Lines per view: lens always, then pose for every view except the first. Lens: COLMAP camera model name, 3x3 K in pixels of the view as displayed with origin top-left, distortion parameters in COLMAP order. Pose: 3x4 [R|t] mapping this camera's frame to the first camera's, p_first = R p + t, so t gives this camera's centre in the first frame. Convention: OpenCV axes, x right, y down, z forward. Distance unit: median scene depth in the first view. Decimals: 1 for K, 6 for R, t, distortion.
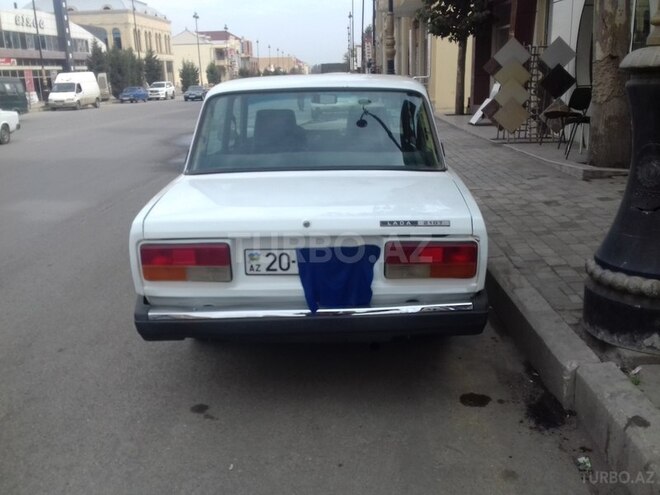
lens RADIAL K [[601.3, 0, 330.0], [0, 601.3, 247.5], [0, 0, 1]] dist [0.059581, -0.121130]
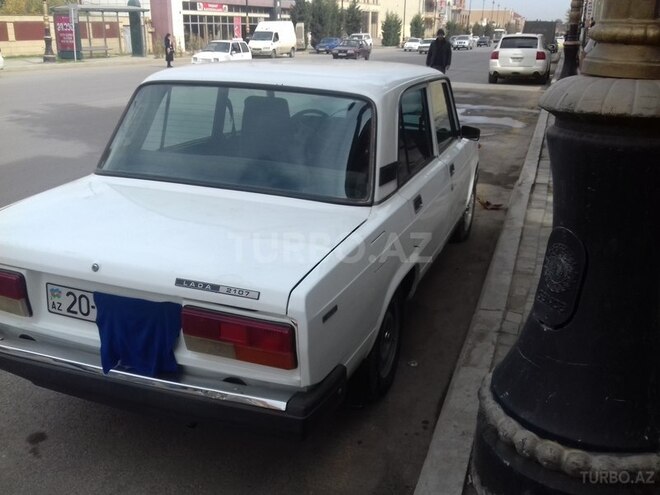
lens RADIAL K [[611.3, 0, 330.0], [0, 611.3, 247.5], [0, 0, 1]] dist [0.058183, -0.135916]
pose [[0.945566, 0.146106, -0.290788, 0.084490], [-0.126680, 0.988325, 0.084652, -0.029872], [0.299761, -0.043208, 0.953035, 0.052009]]
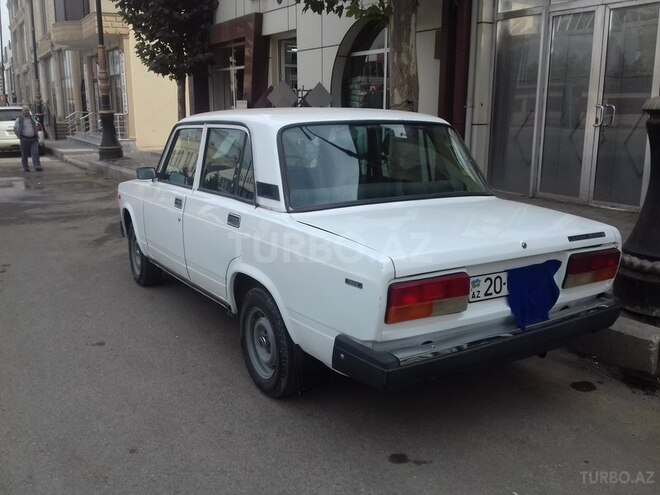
lens RADIAL K [[611.3, 0, 330.0], [0, 611.3, 247.5], [0, 0, 1]] dist [0.058183, -0.135916]
pose [[0.838584, -0.089693, 0.537337, -0.154027], [0.125098, 0.991700, -0.029696, -0.007820], [-0.530214, 0.092123, 0.842844, 0.045848]]
